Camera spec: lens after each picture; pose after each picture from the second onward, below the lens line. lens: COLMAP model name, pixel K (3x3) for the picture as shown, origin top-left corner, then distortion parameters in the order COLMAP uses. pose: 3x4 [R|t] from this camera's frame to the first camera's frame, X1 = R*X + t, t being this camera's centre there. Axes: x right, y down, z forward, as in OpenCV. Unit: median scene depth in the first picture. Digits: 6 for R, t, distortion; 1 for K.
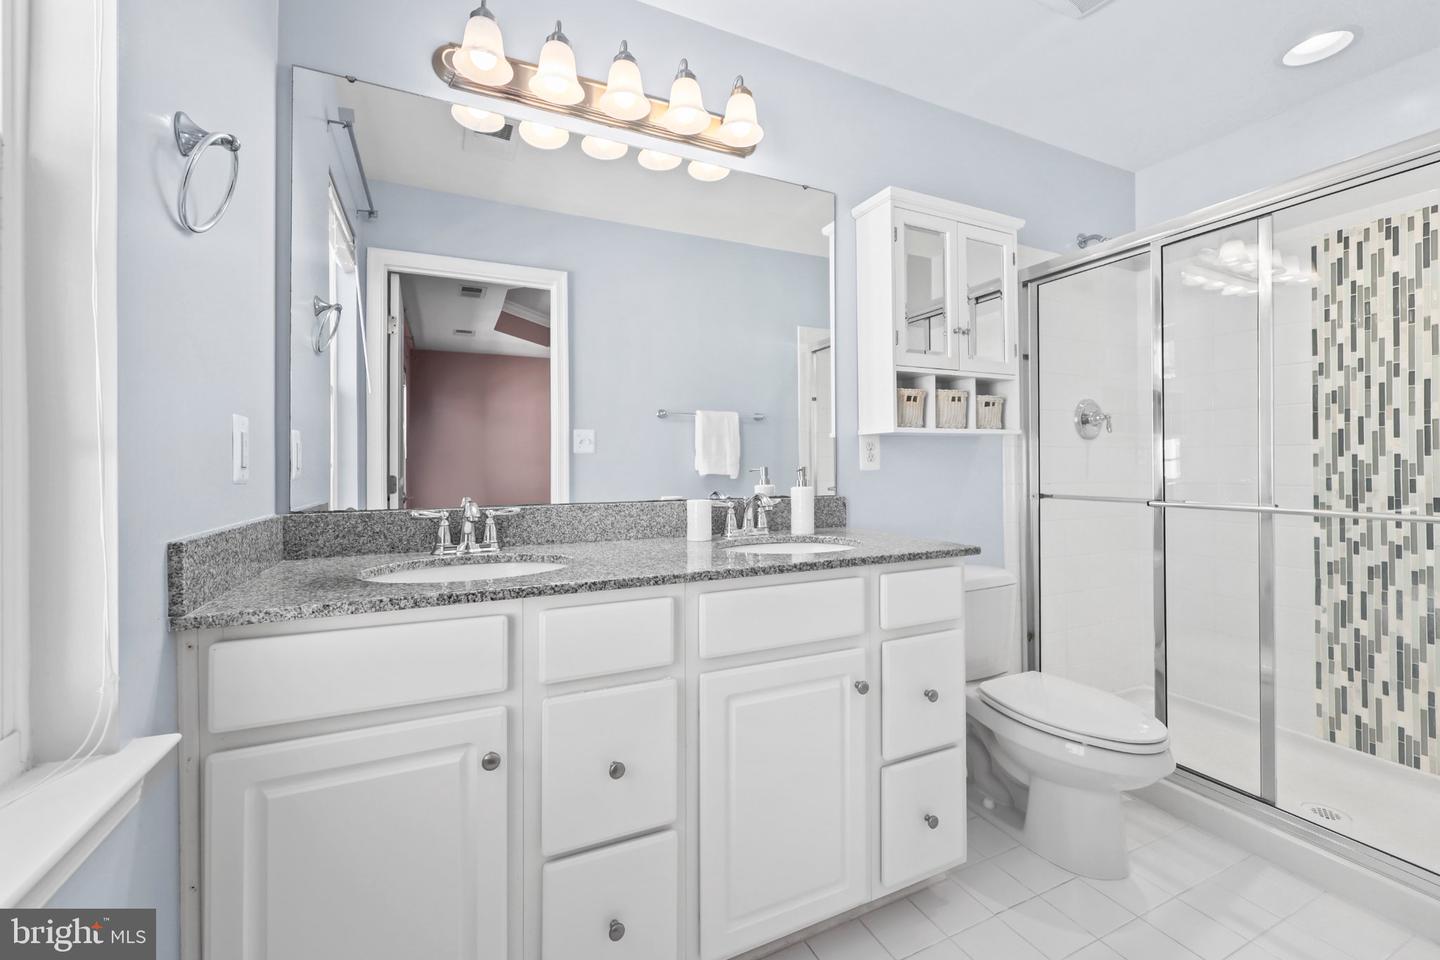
lens RADIAL K [[586.9, 0, 720.6], [0, 586.9, 490.9], [0, 0, 1]] dist [0.000705, 0.000102]
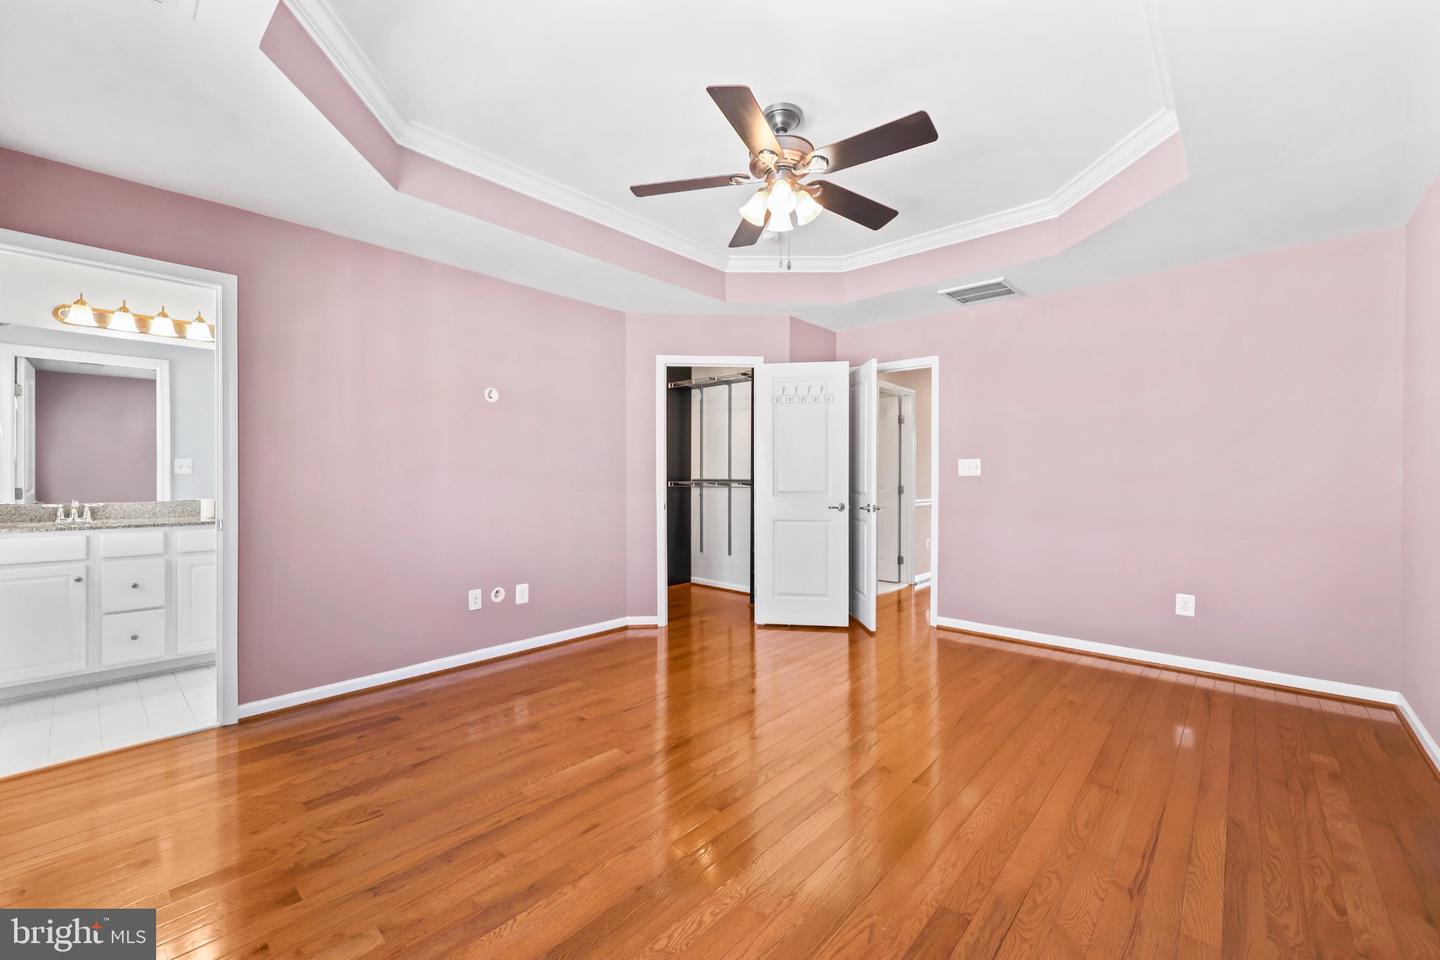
lens RADIAL K [[583.7, 0, 714.4], [0, 583.7, 480.9], [0, 0, 1]] dist [0.000684, 0.000072]
pose [[0.921550, 0.001943, 0.388254, 1.099988], [0.010118, 0.999528, -0.029019, 0.033384], [-0.388127, 0.030671, 0.921096, -2.316652]]
